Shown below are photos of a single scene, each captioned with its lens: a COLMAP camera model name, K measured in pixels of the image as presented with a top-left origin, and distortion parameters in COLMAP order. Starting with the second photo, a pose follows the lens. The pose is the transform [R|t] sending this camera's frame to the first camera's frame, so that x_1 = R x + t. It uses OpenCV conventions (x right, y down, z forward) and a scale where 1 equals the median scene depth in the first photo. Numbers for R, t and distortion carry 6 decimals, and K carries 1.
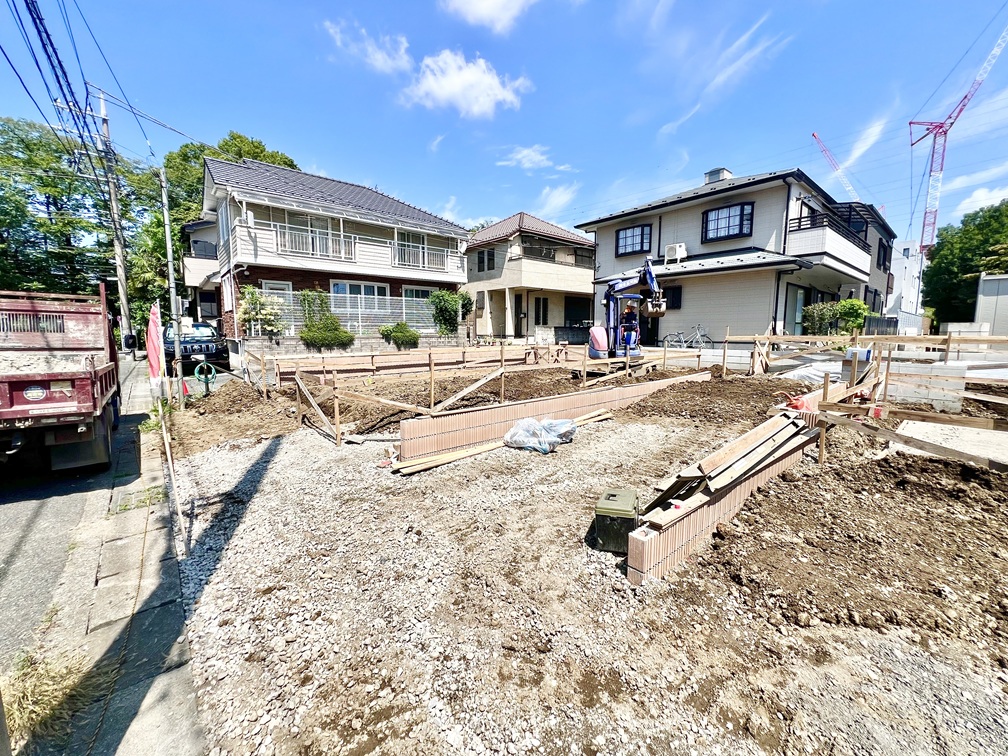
lens RADIAL K [[384.0, 0, 504.0], [0, 384.0, 378.0], [0, 0, 1]] dist [-0.021604, 0.000166]
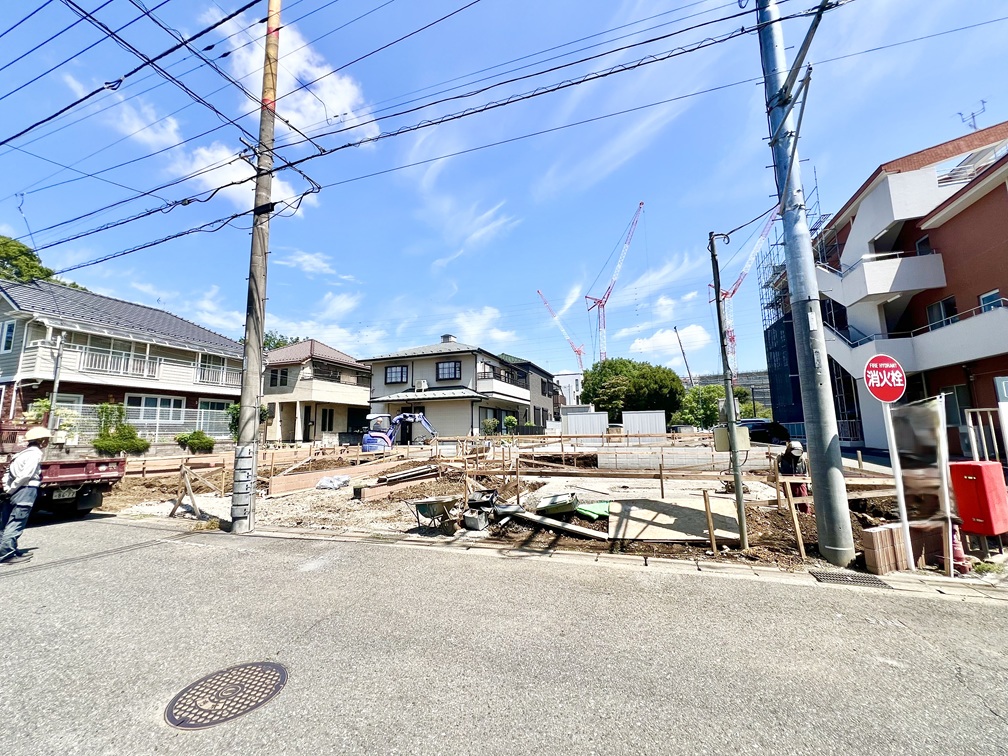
lens RADIAL K [[402.4, 0, 488.7], [0, 402.4, 387.3], [0, 0, 1]] dist [0.017770, -0.000137]
pose [[0.881244, 0.041539, 0.470832, -0.071536], [0.070967, 0.973211, -0.218688, 0.050890], [-0.467303, 0.226131, 0.854689, -0.432060]]
